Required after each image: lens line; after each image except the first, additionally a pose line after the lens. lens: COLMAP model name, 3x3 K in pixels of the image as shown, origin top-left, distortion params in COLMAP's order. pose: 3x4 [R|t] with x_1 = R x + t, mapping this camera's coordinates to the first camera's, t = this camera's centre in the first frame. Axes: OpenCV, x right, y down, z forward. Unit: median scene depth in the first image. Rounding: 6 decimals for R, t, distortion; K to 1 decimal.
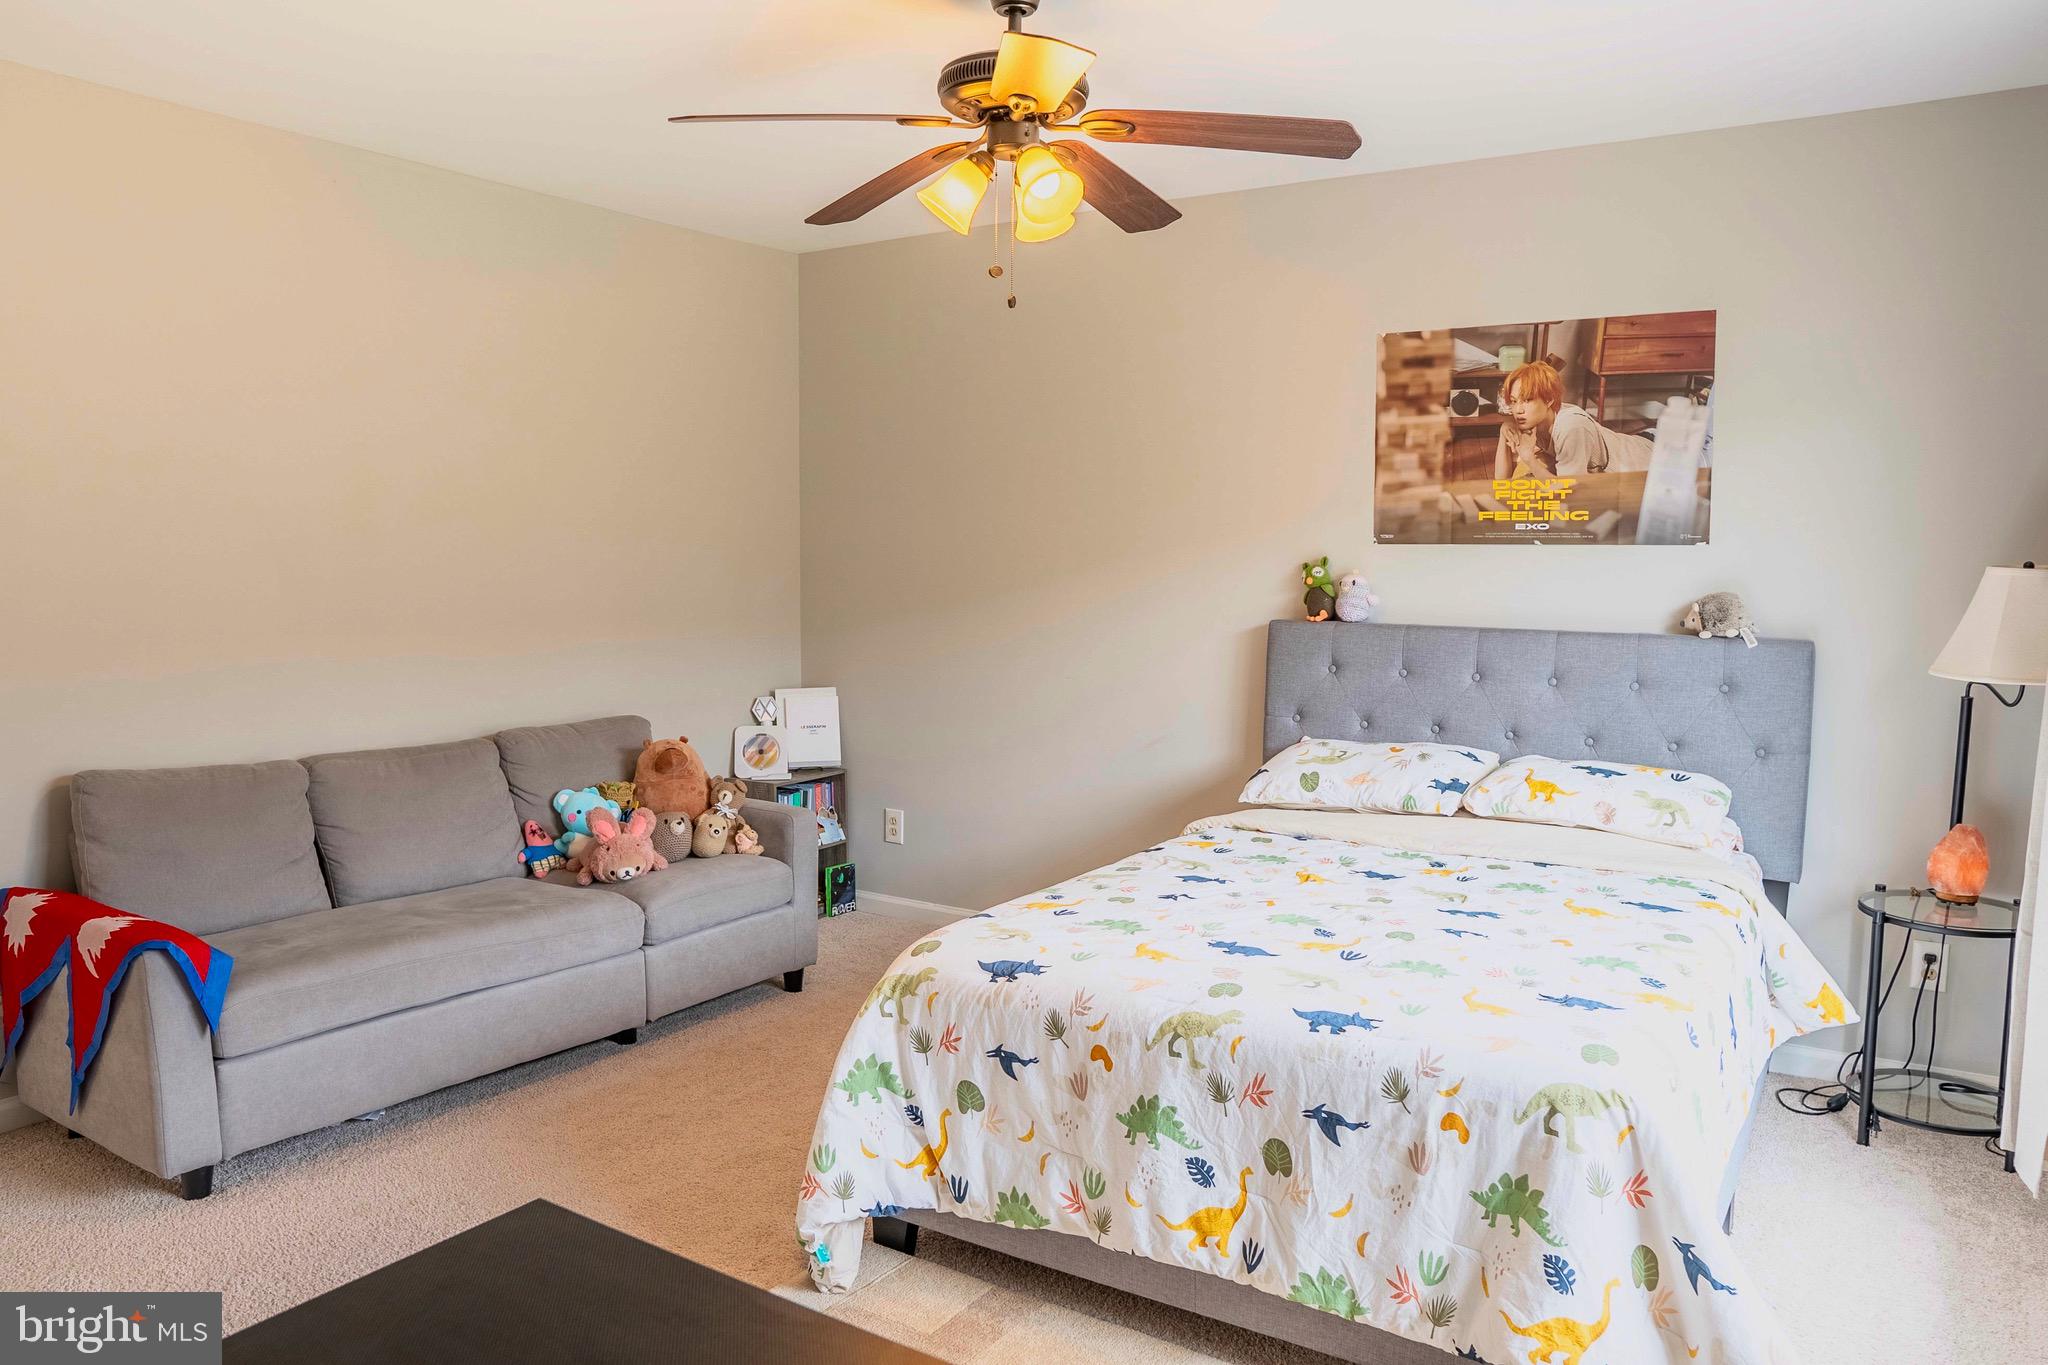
lens RADIAL K [[1477.5, 0, 1024.0], [0, 1477.5, 682.5], [0, 0, 1]] dist [-0.123541, 0.092591]
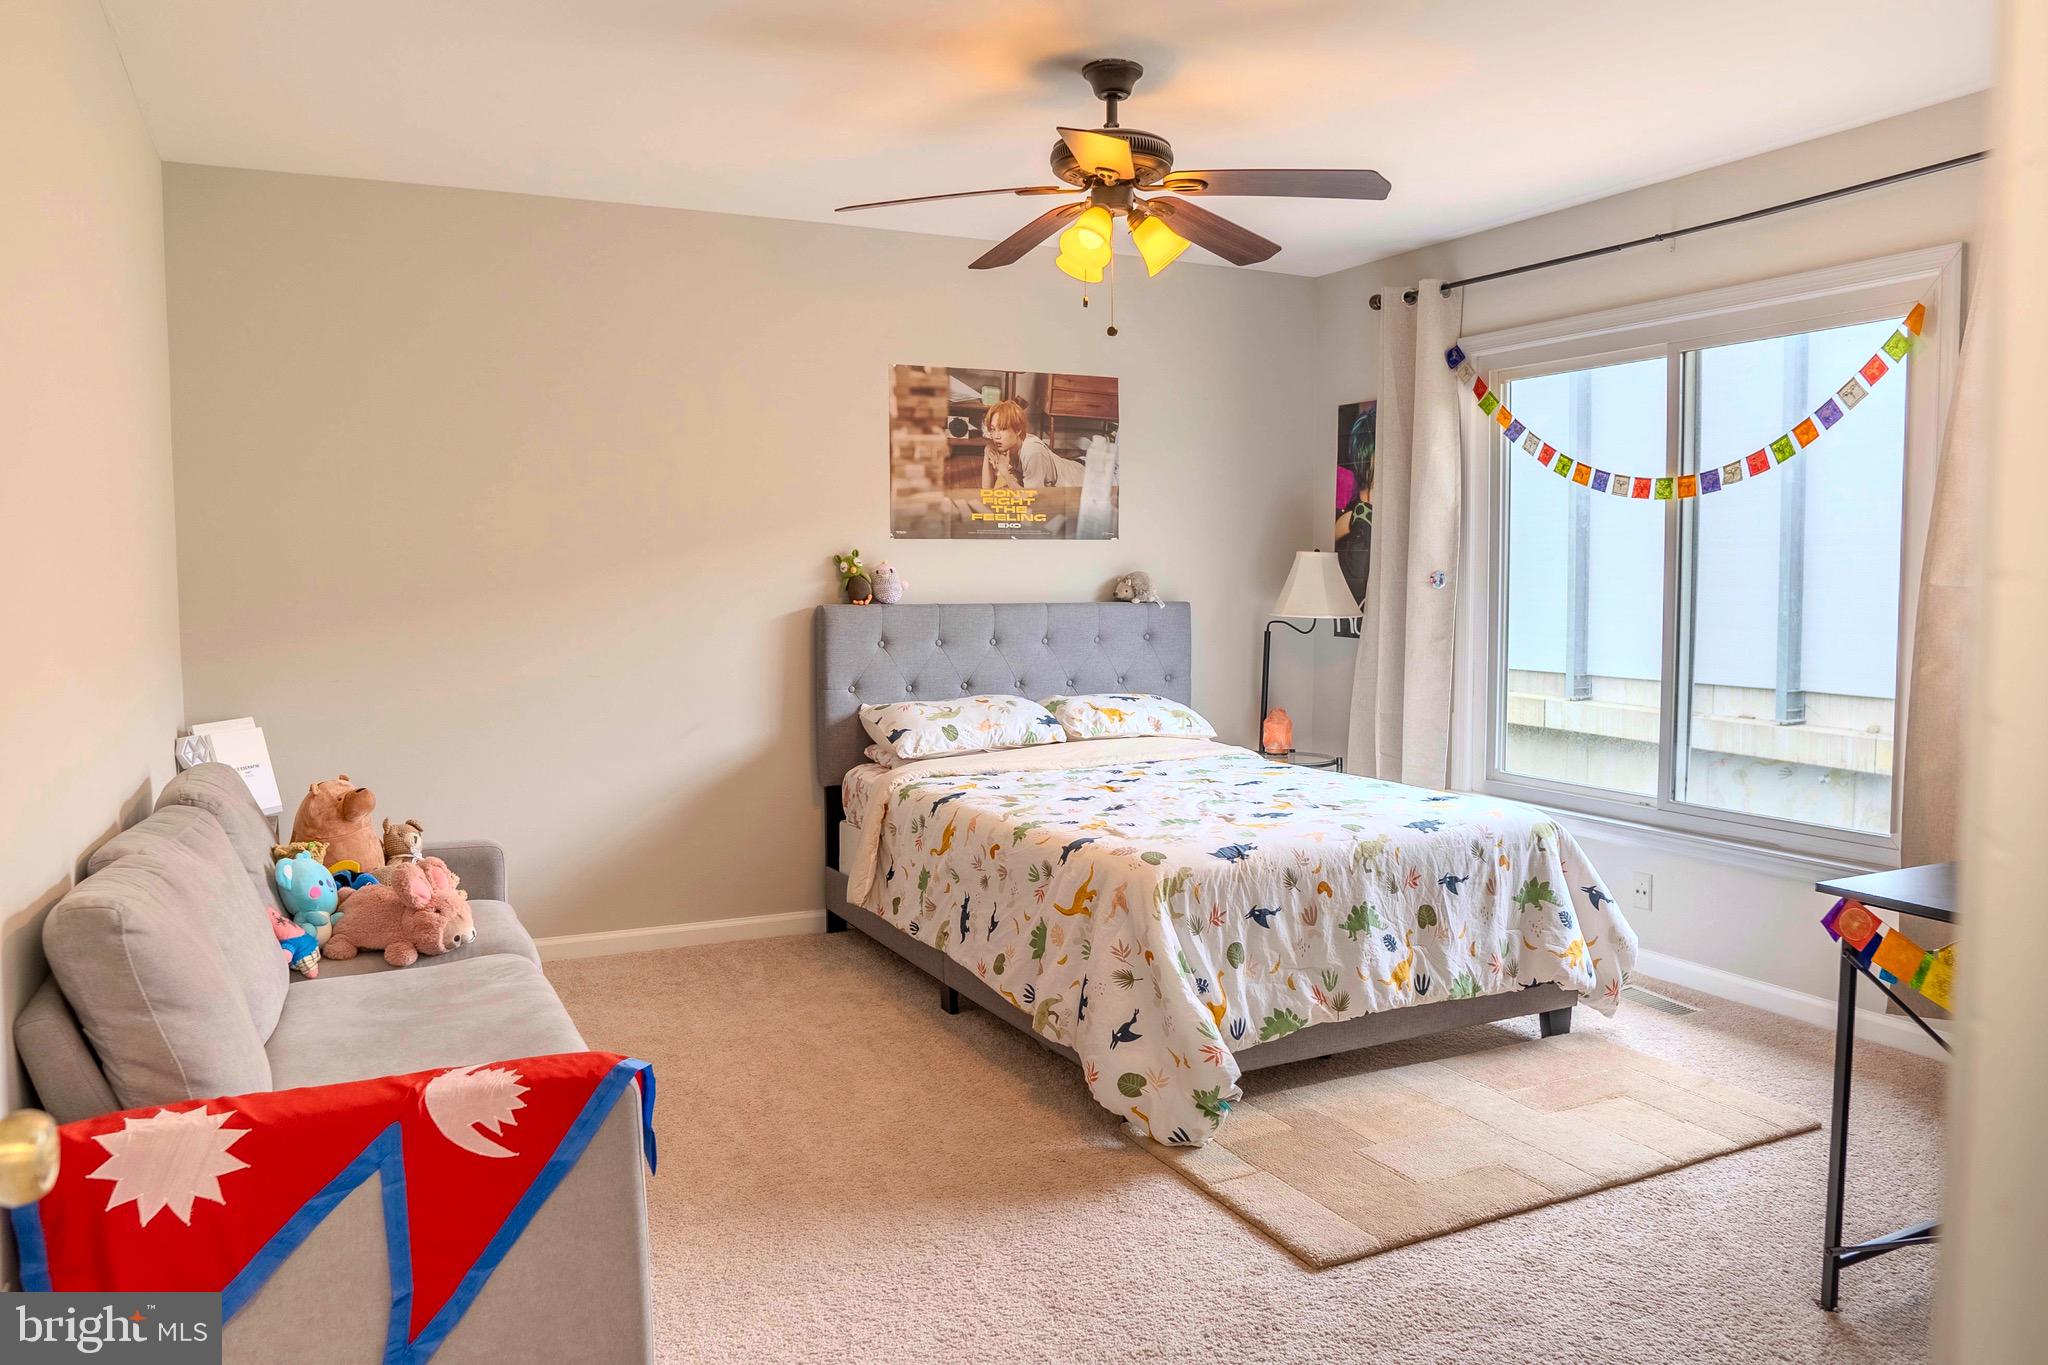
lens RADIAL K [[1477.5, 0, 1024.0], [0, 1477.5, 682.5], [0, 0, 1]] dist [-0.123541, 0.092591]
pose [[0.489991, -0.069629, 0.868942, -0.831083], [0.082827, 0.996014, 0.033106, -0.008987], [-0.867784, 0.055750, 0.493805, 0.345148]]
